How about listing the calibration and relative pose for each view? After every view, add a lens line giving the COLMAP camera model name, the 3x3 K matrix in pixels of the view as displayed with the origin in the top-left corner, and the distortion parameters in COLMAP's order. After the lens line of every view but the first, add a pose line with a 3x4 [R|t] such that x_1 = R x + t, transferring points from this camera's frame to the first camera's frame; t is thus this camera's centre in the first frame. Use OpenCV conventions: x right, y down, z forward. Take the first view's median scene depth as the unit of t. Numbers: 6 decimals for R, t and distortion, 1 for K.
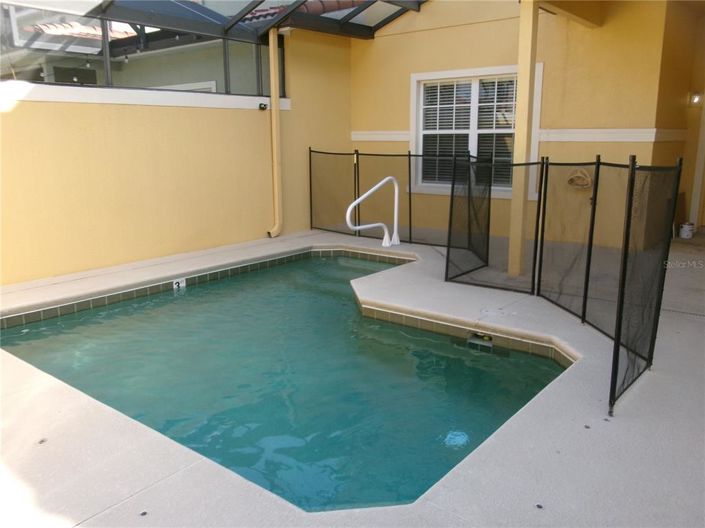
lens RADIAL K [[580.7, 0, 352.5], [0, 580.7, 264.0], [0, 0, 1]] dist [-0.004753, -0.005424]
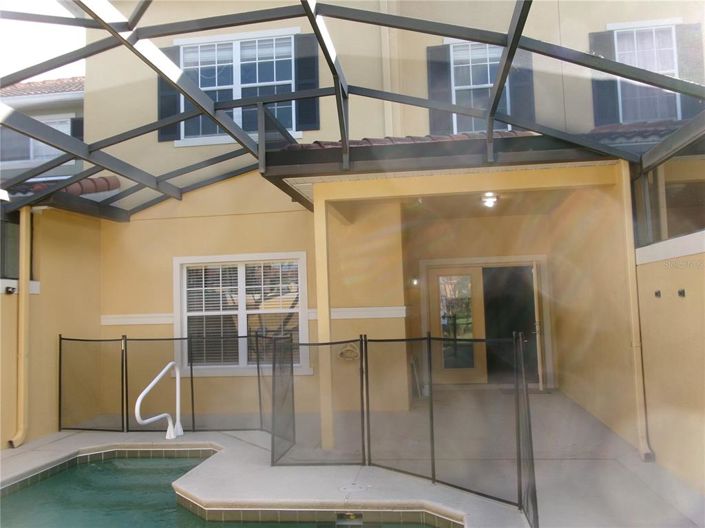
lens RADIAL K [[586.7, 0, 352.5], [0, 586.7, 264.0], [0, 0, 1]] dist [-0.002796, -0.000431]
pose [[0.854988, 0.017059, 0.518366, -0.172798], [0.136605, 0.956761, -0.256802, -0.016974], [-0.500334, 0.290374, 0.815689, 0.029194]]
